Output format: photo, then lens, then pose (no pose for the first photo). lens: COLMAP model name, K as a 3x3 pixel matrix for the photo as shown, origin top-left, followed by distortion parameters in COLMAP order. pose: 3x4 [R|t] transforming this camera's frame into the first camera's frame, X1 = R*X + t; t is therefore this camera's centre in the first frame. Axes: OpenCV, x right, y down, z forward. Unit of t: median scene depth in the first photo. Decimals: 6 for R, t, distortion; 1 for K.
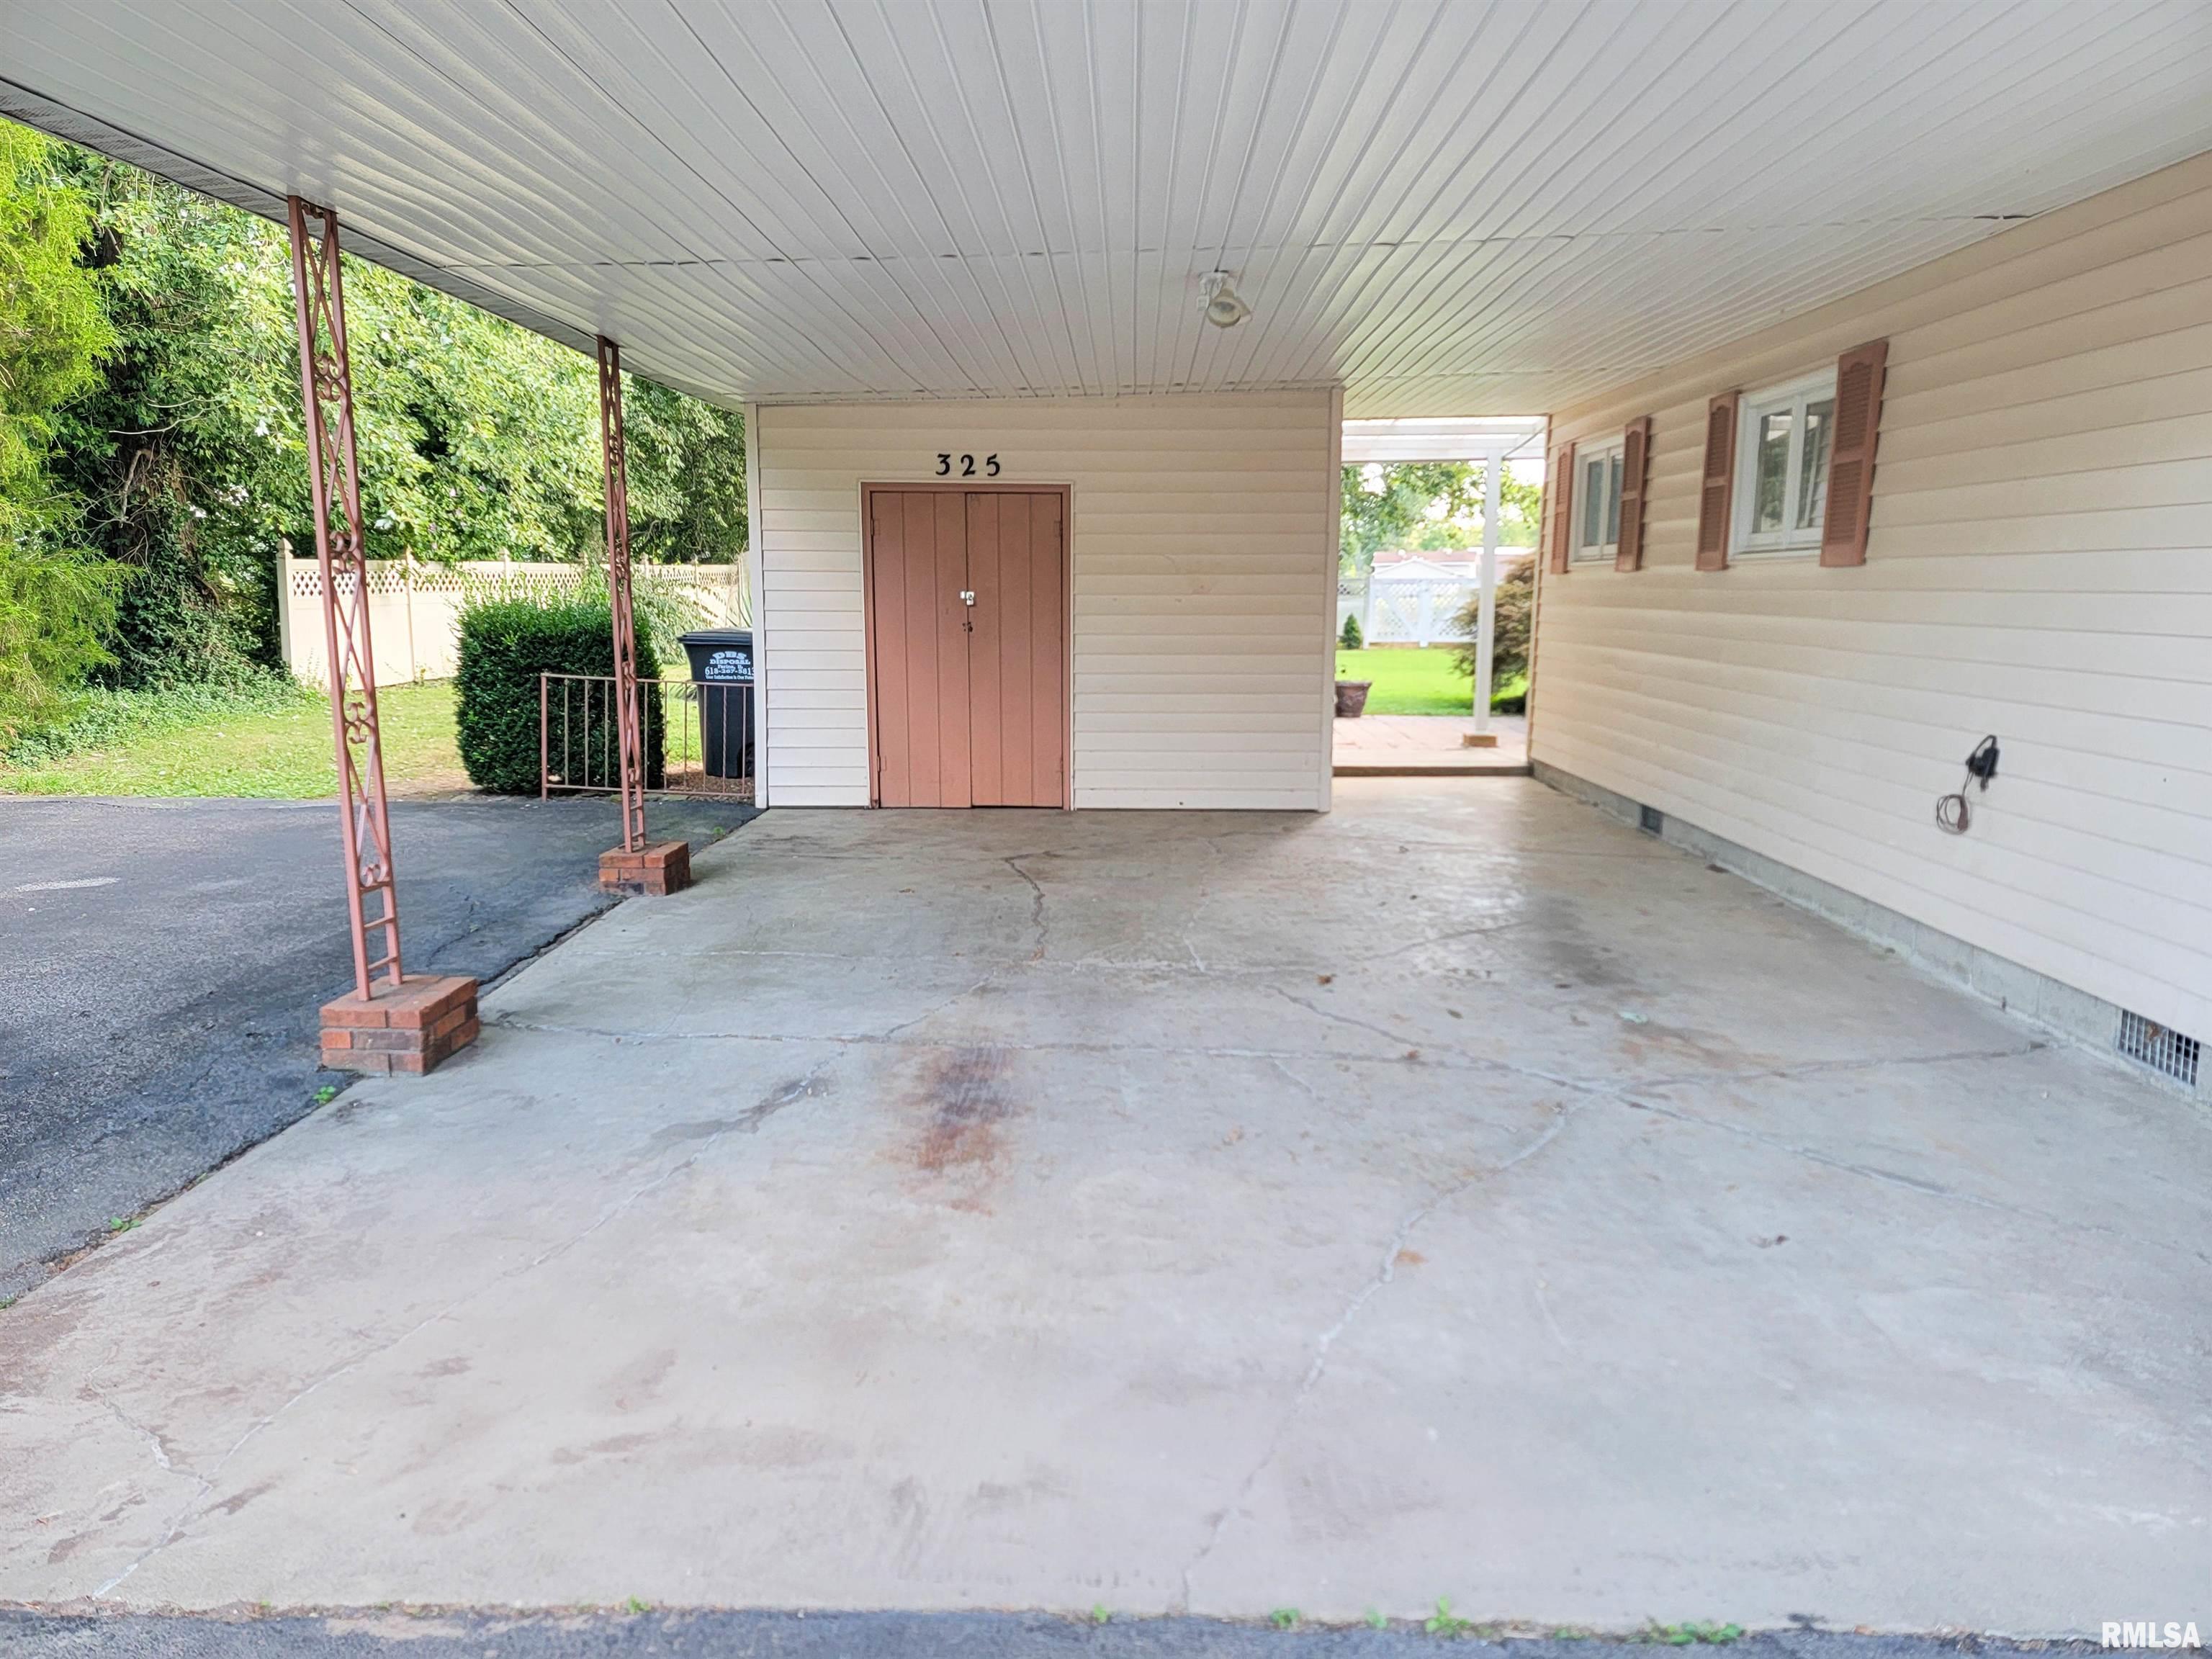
lens RADIAL K [[1532.0, 0, 1108.3], [0, 1532.0, 829.4], [0, 0, 1]] dist [0.048261, -0.004757]
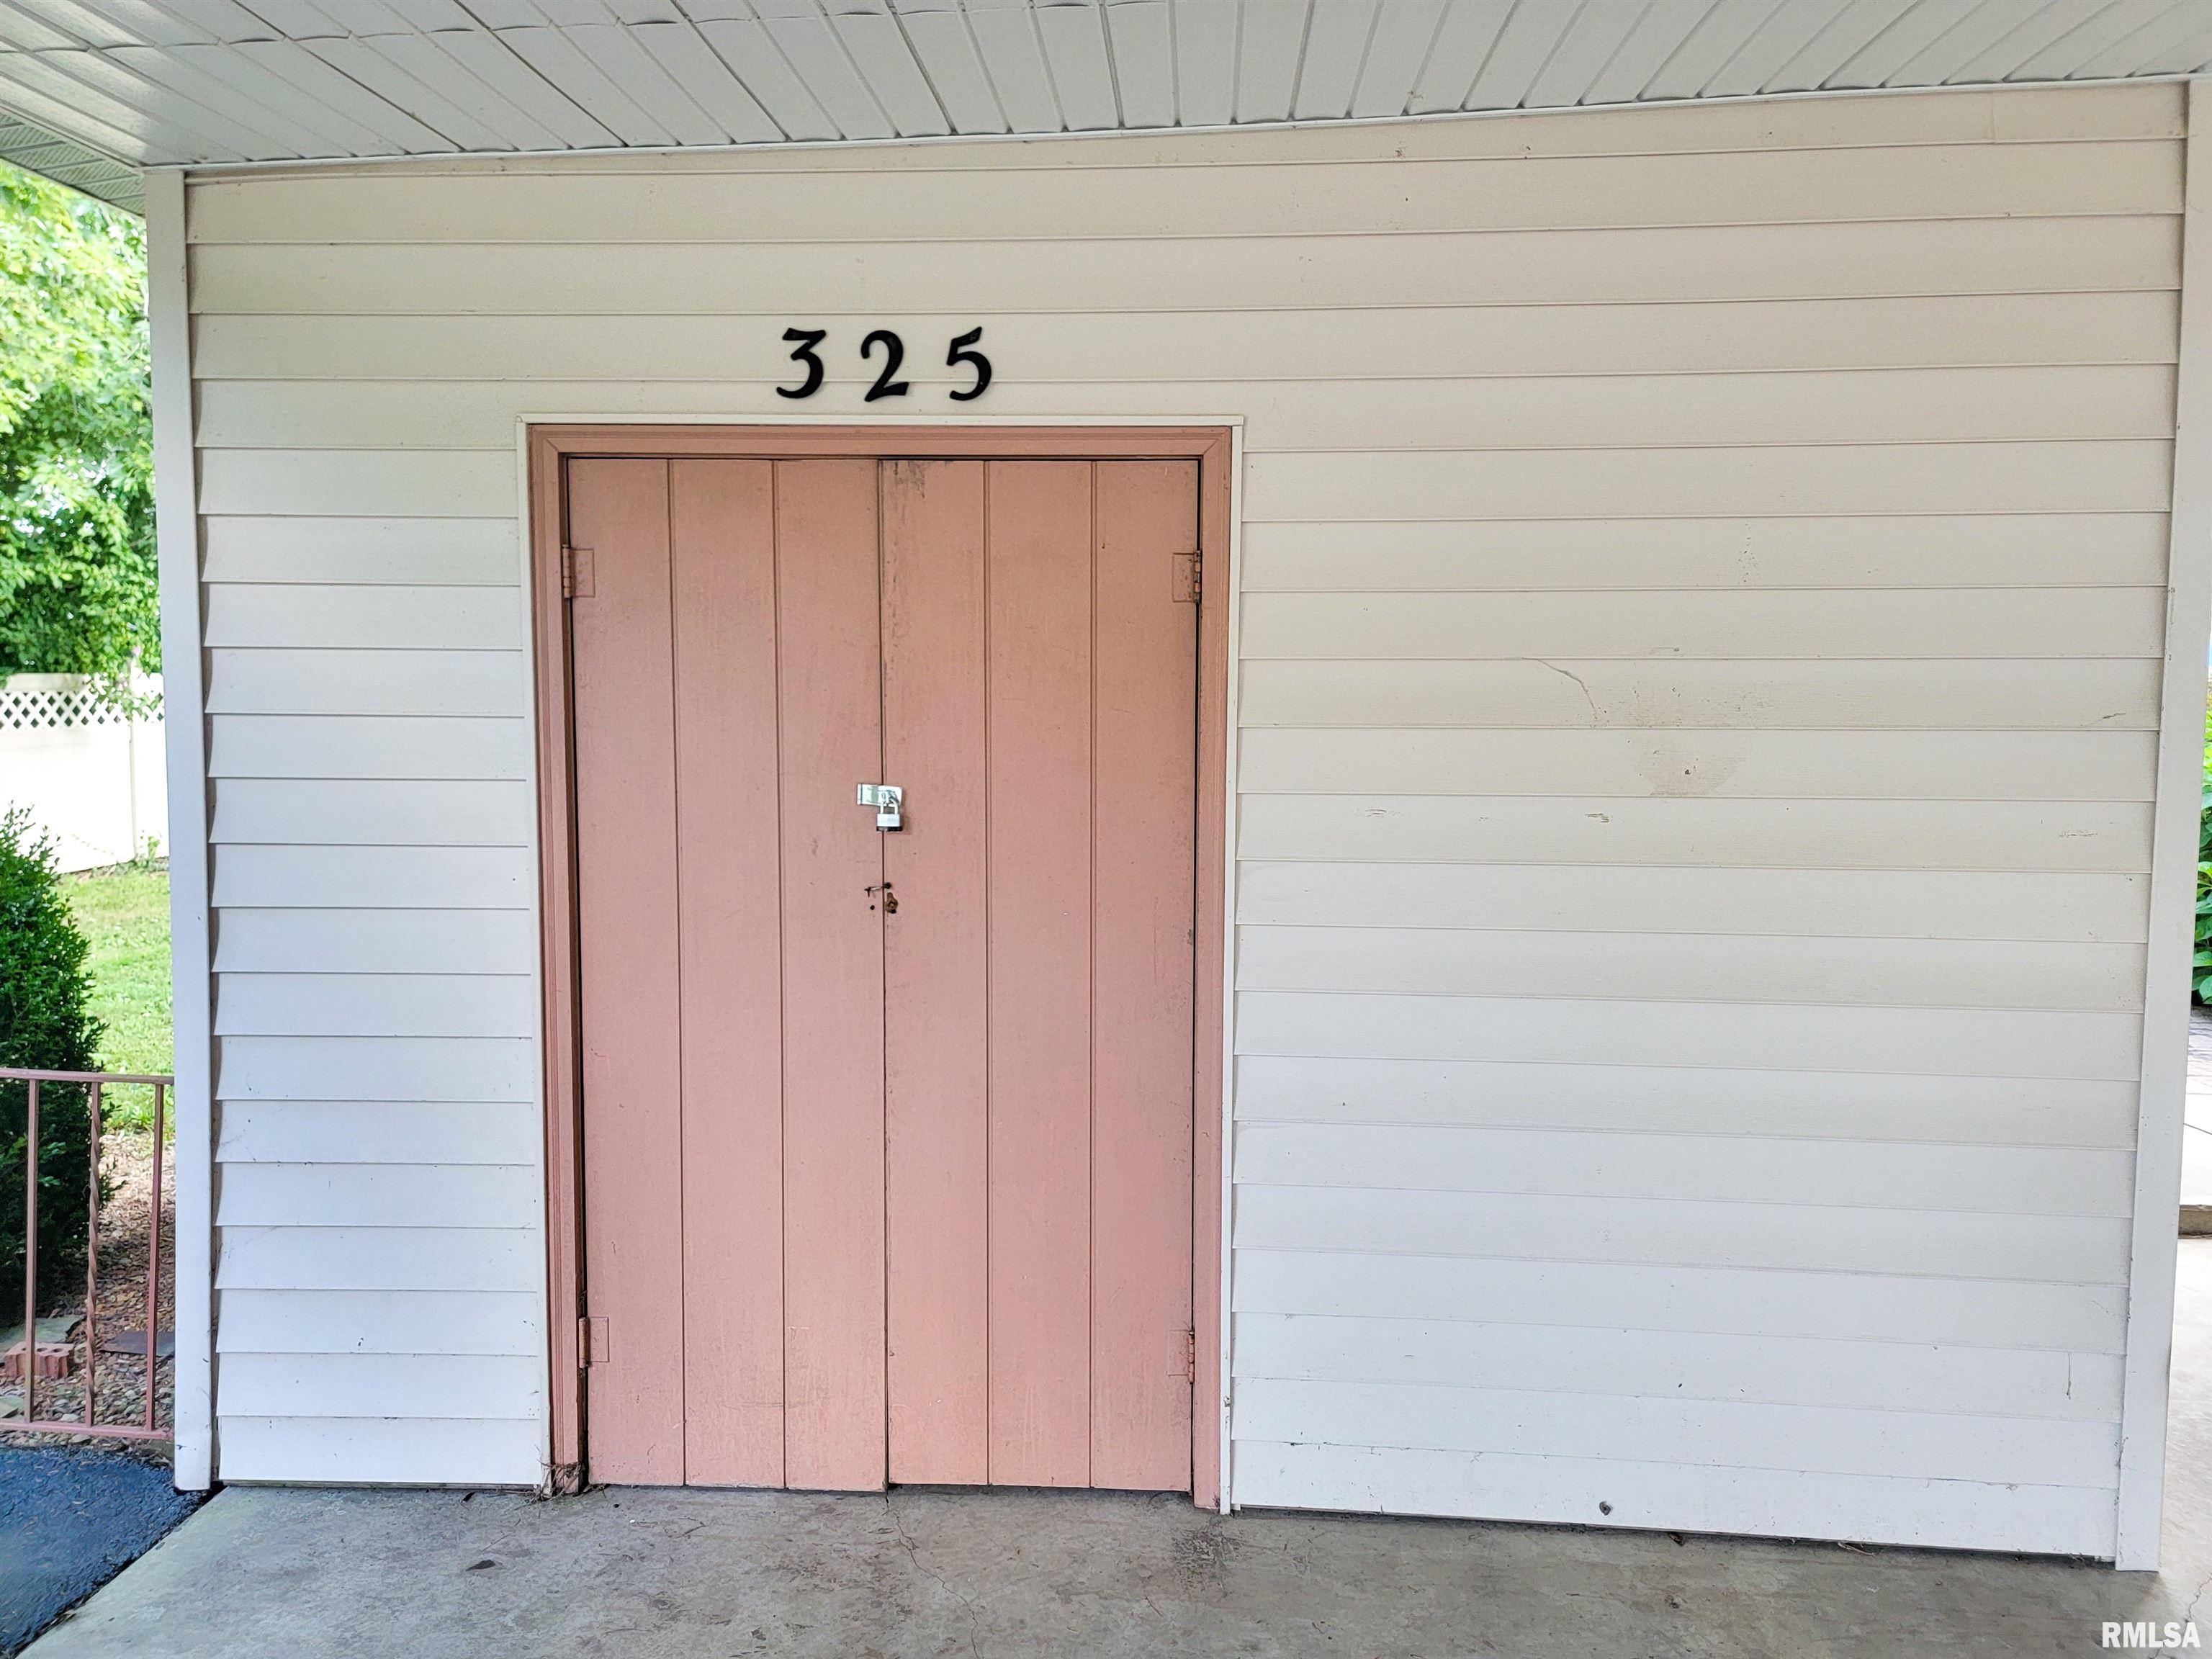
lens RADIAL K [[1532.0, 0, 1092.2], [0, 1532.0, 812.5], [0, 0, 1]] dist [0.048261, -0.004757]
pose [[0.999935, 0.002974, -0.011016, -0.046993], [-0.003904, 0.996343, -0.085353, -0.124141], [0.010722, 0.085390, 0.996290, 0.702131]]
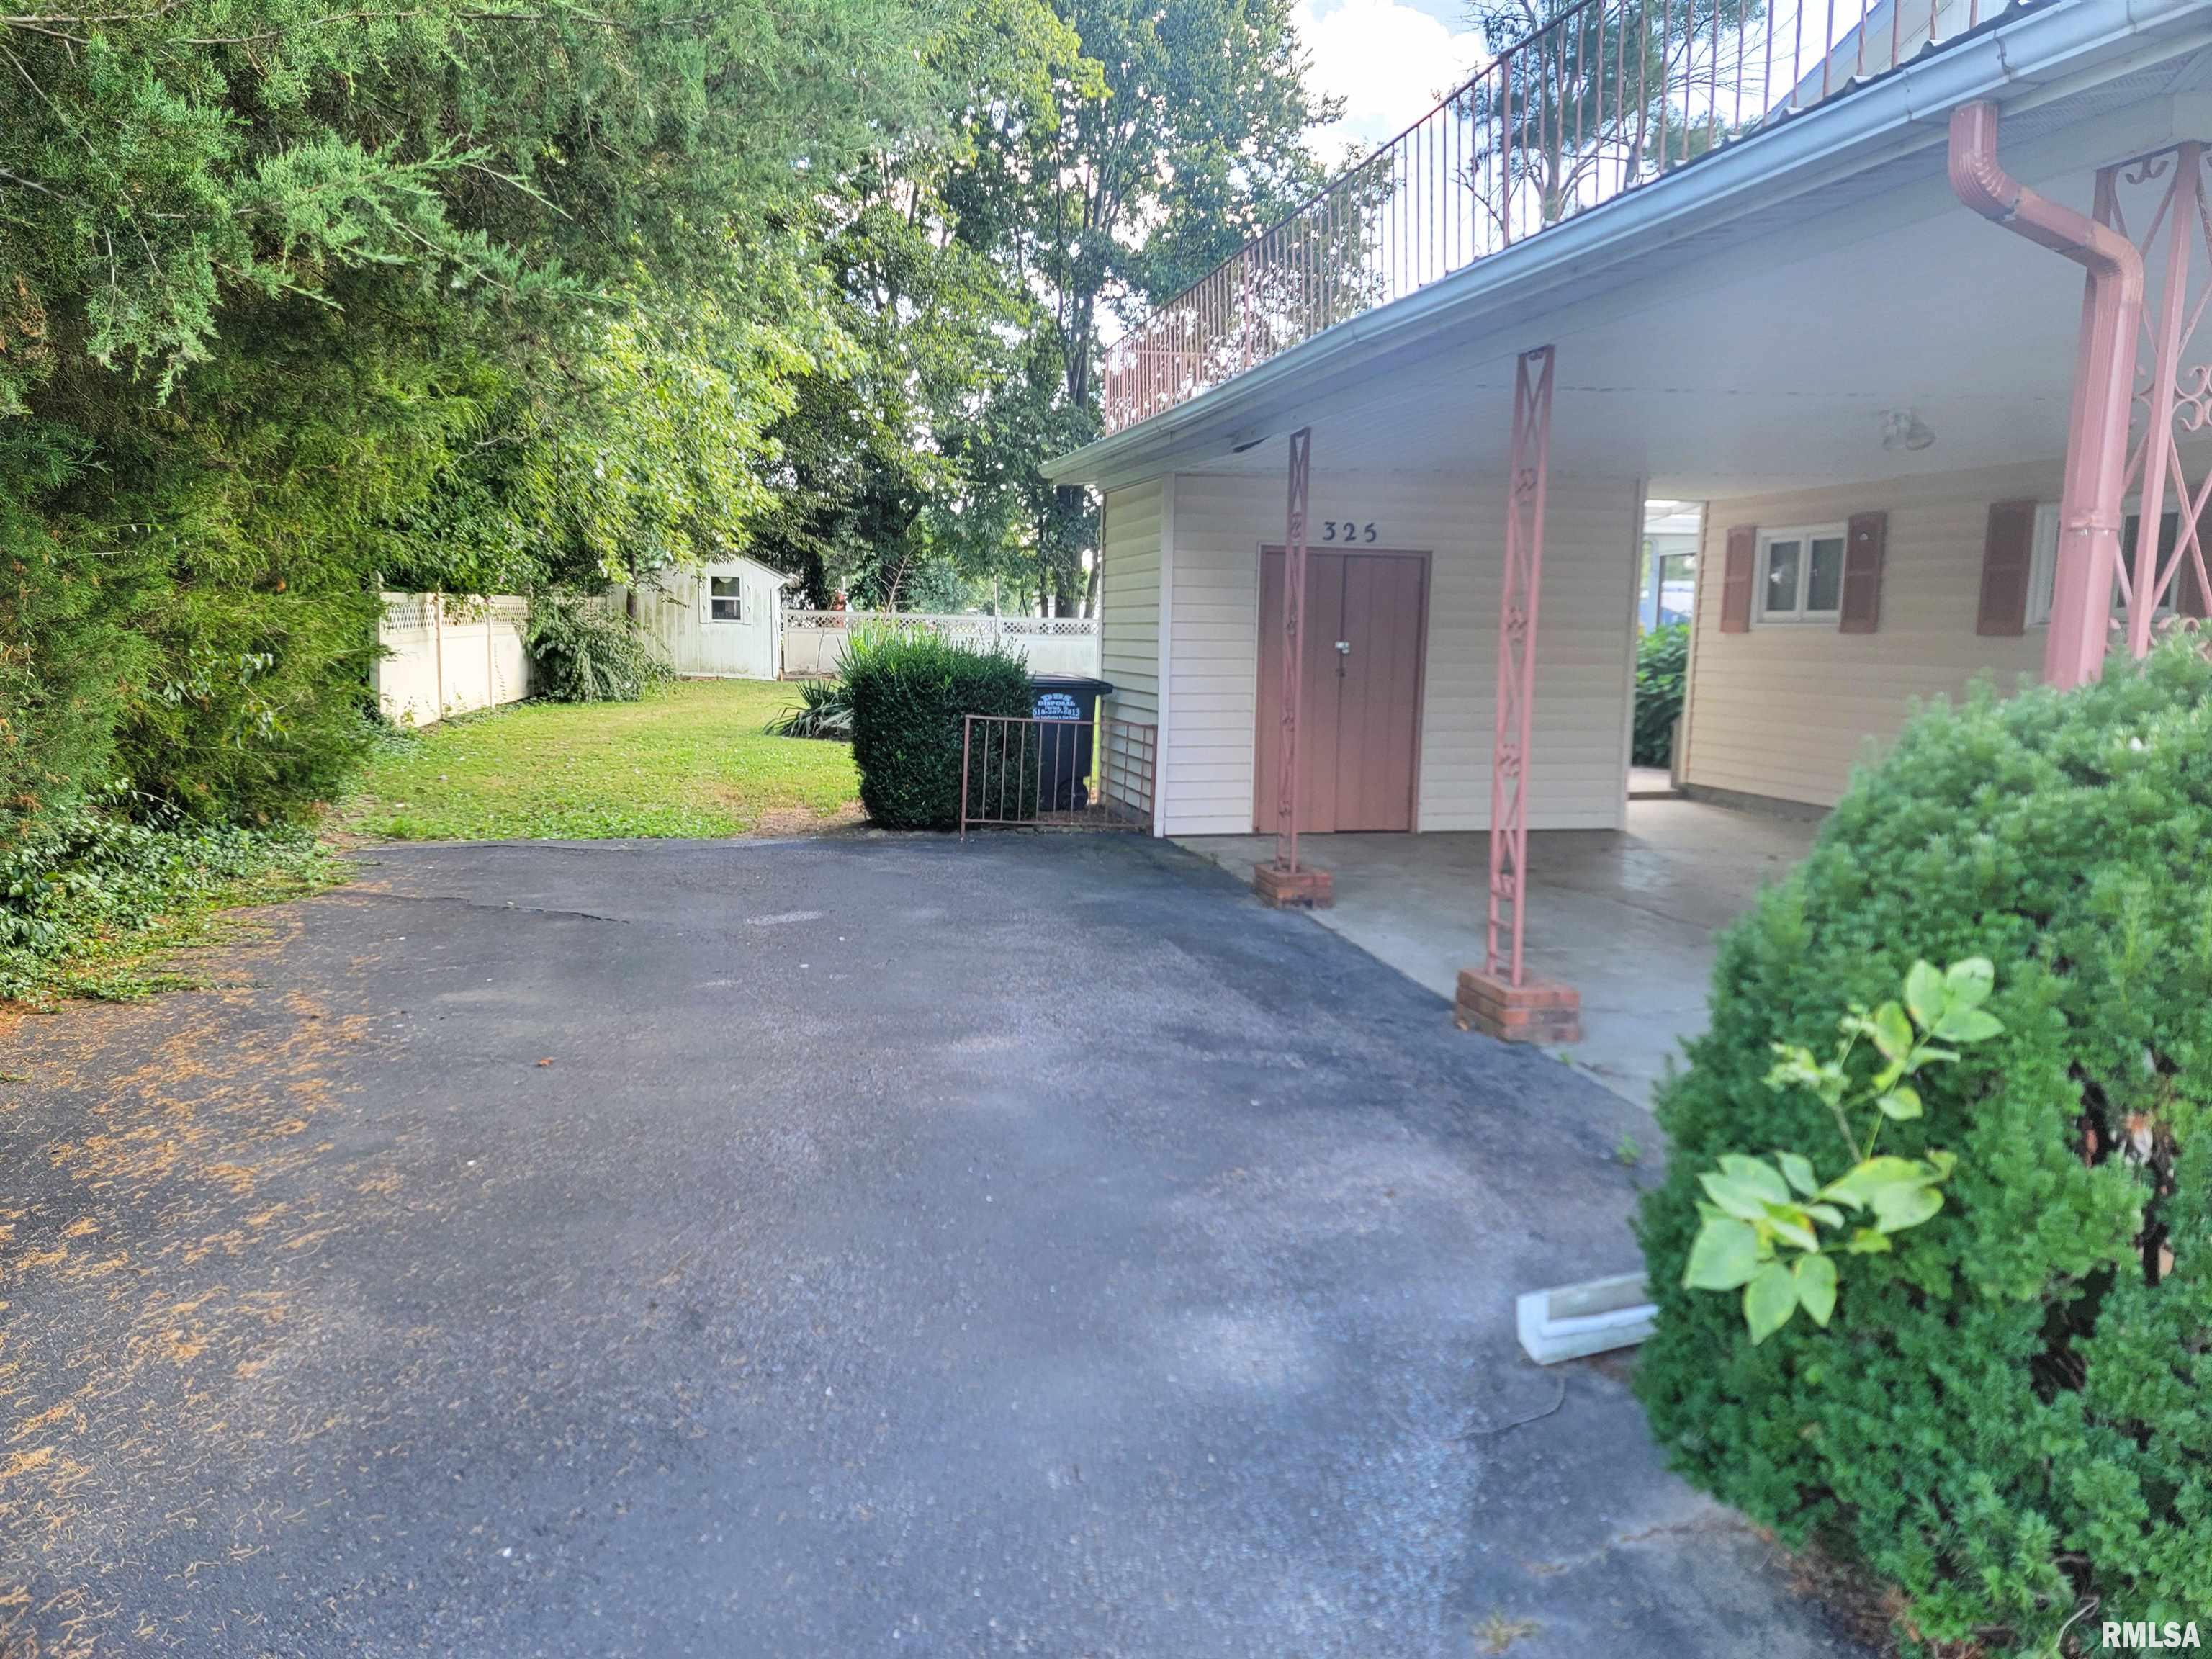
lens RADIAL K [[1532.0, 0, 1111.7], [0, 1532.0, 834.4], [0, 0, 1]] dist [0.048261, -0.004757]
pose [[0.961038, -0.021985, 0.275539, -0.573021], [0.027329, 0.999505, -0.015572, 0.000327], [-0.275060, 0.022496, 0.961164, -0.042961]]
